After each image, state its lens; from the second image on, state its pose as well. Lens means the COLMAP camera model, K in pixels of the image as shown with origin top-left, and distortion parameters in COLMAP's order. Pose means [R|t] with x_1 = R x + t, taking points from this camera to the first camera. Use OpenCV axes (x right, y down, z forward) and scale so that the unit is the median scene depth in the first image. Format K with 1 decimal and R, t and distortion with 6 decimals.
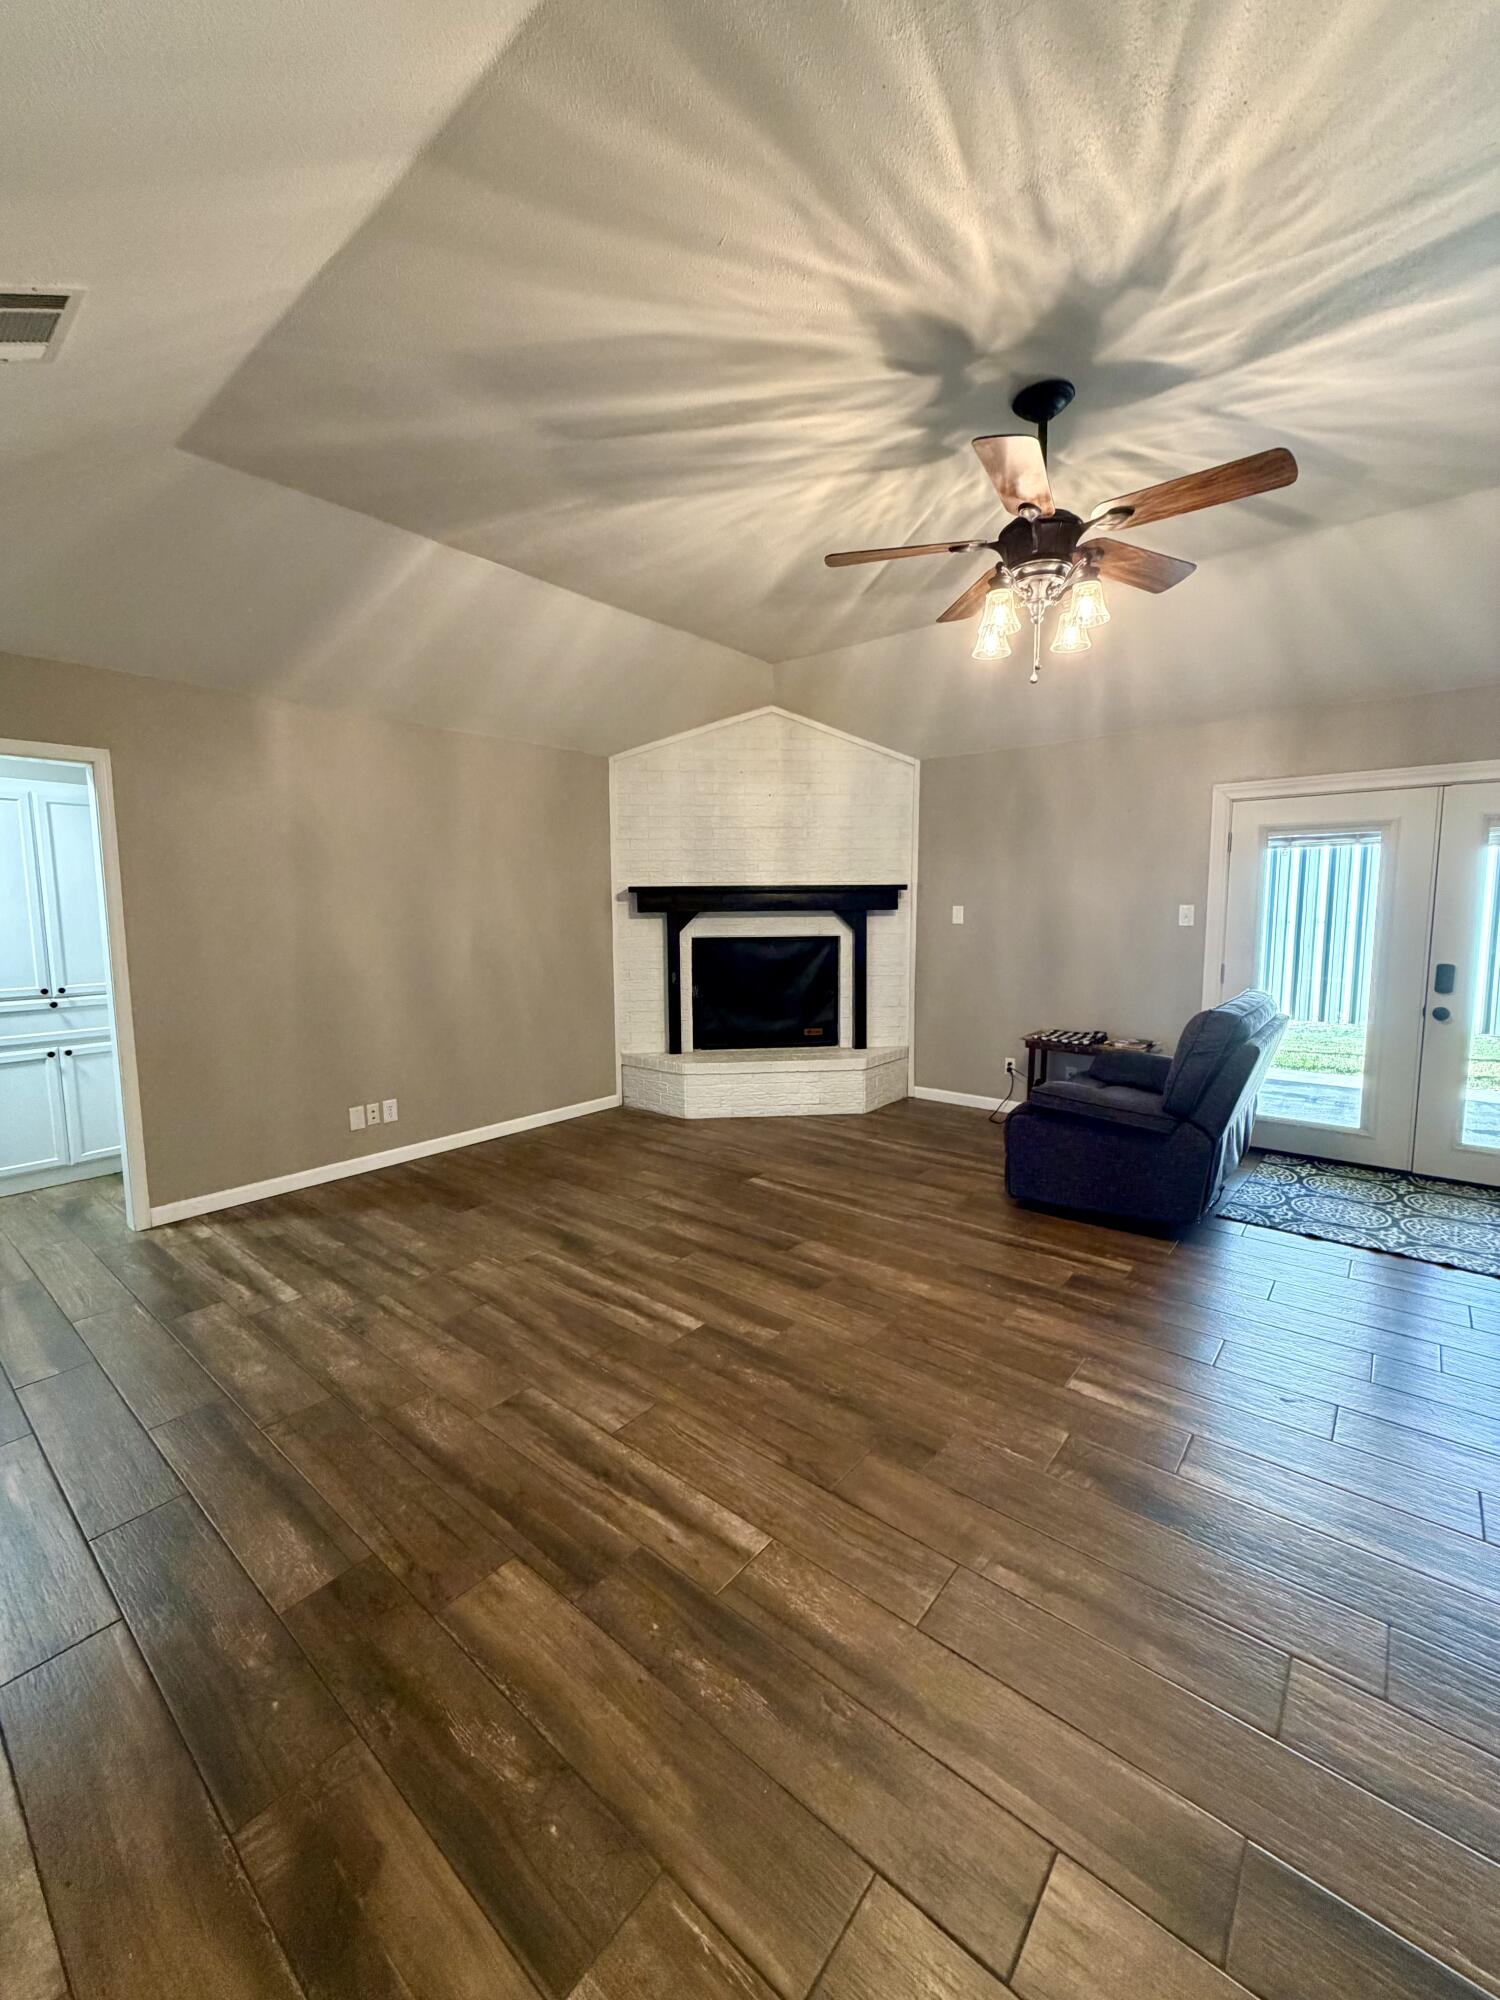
lens RADIAL K [[798.0, 0, 749.1], [0, 798.0, 990.6], [0, 0, 1]] dist [0.000026, -0.000110]
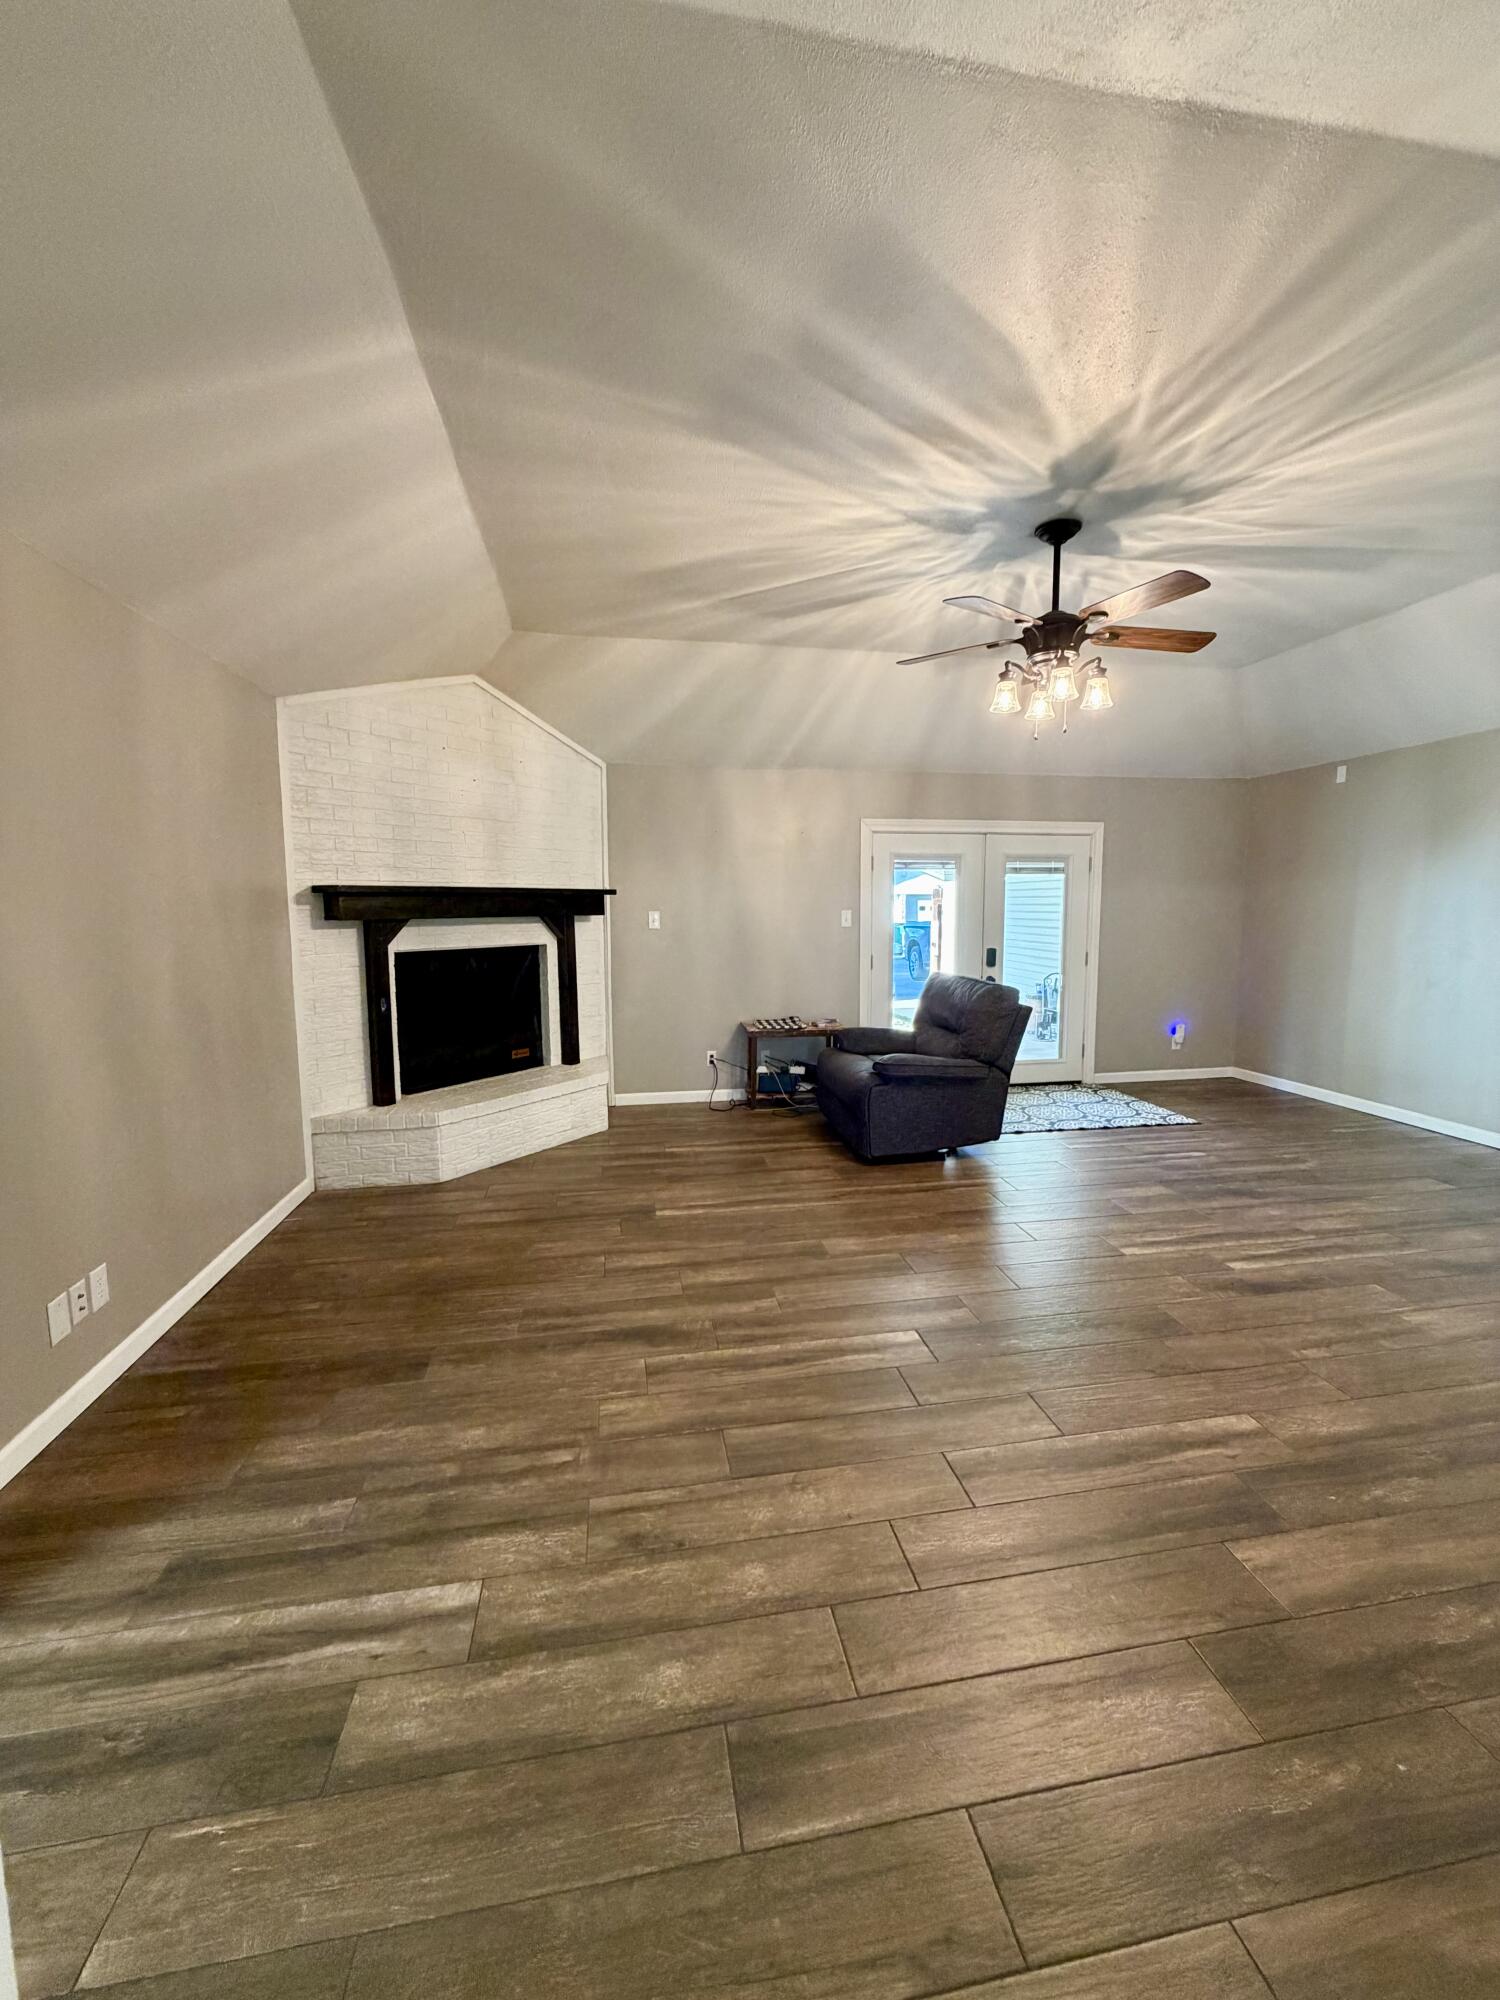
lens RADIAL K [[798.0, 0, 749.1], [0, 798.0, 990.6], [0, 0, 1]] dist [0.000026, -0.000110]
pose [[0.649223, -0.074909, 0.756901, -0.659994], [0.081182, 0.996278, 0.028967, -0.036088], [-0.756254, 0.042641, 0.652888, 0.356250]]
